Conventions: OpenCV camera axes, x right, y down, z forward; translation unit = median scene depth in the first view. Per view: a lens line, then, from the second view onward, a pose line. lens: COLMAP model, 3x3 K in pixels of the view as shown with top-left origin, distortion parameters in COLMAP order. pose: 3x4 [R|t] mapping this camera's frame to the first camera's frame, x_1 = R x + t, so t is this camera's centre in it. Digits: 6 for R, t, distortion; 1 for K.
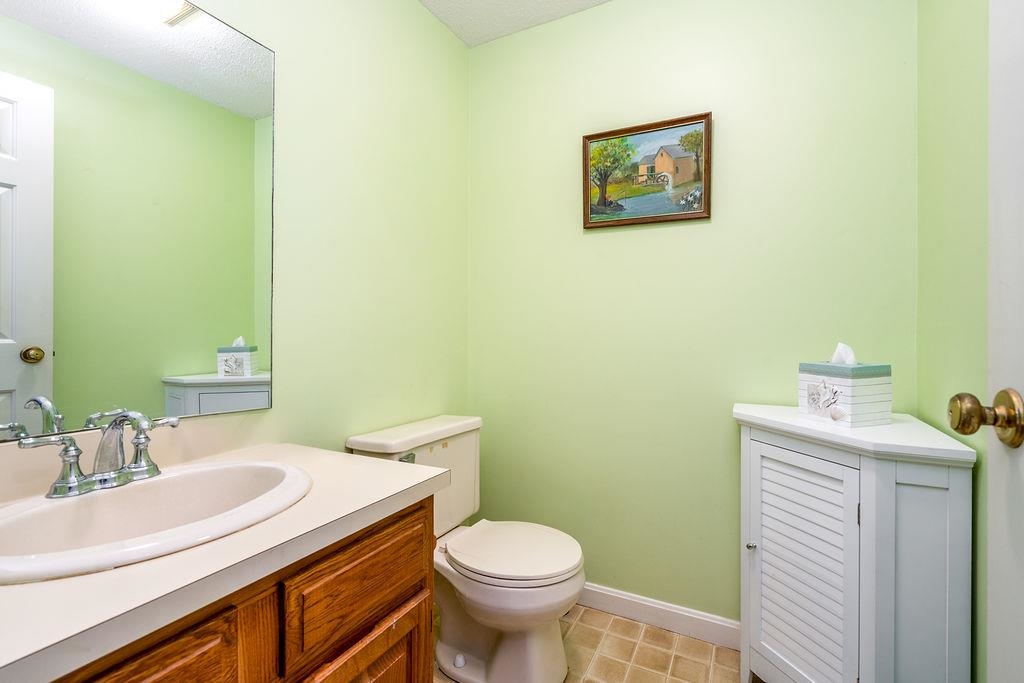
lens RADIAL K [[464.6, 0, 513.3], [0, 464.6, 338.4], [0, 0, 1]] dist [0.000734, 0.001051]
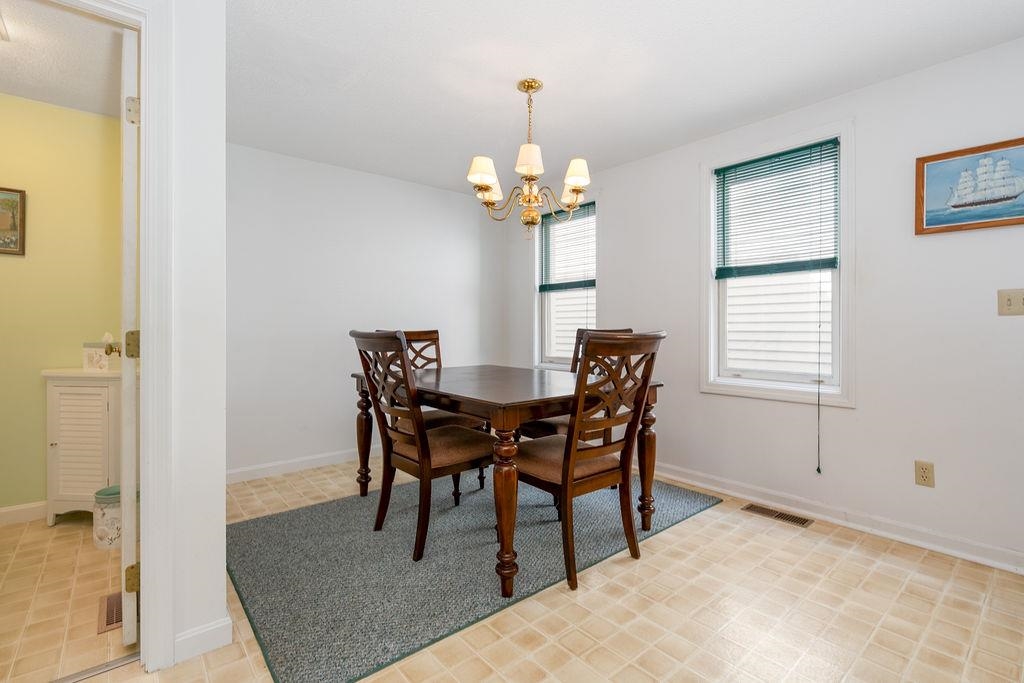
lens RADIAL K [[464.6, 0, 513.9], [0, 464.6, 335.0], [0, 0, 1]] dist [0.000734, 0.001051]
pose [[0.381748, -0.001346, 0.924266, -0.418026], [-0.000066, 0.999999, 0.001483, 0.013985], [-0.924266, -0.000627, 0.381747, -1.176024]]
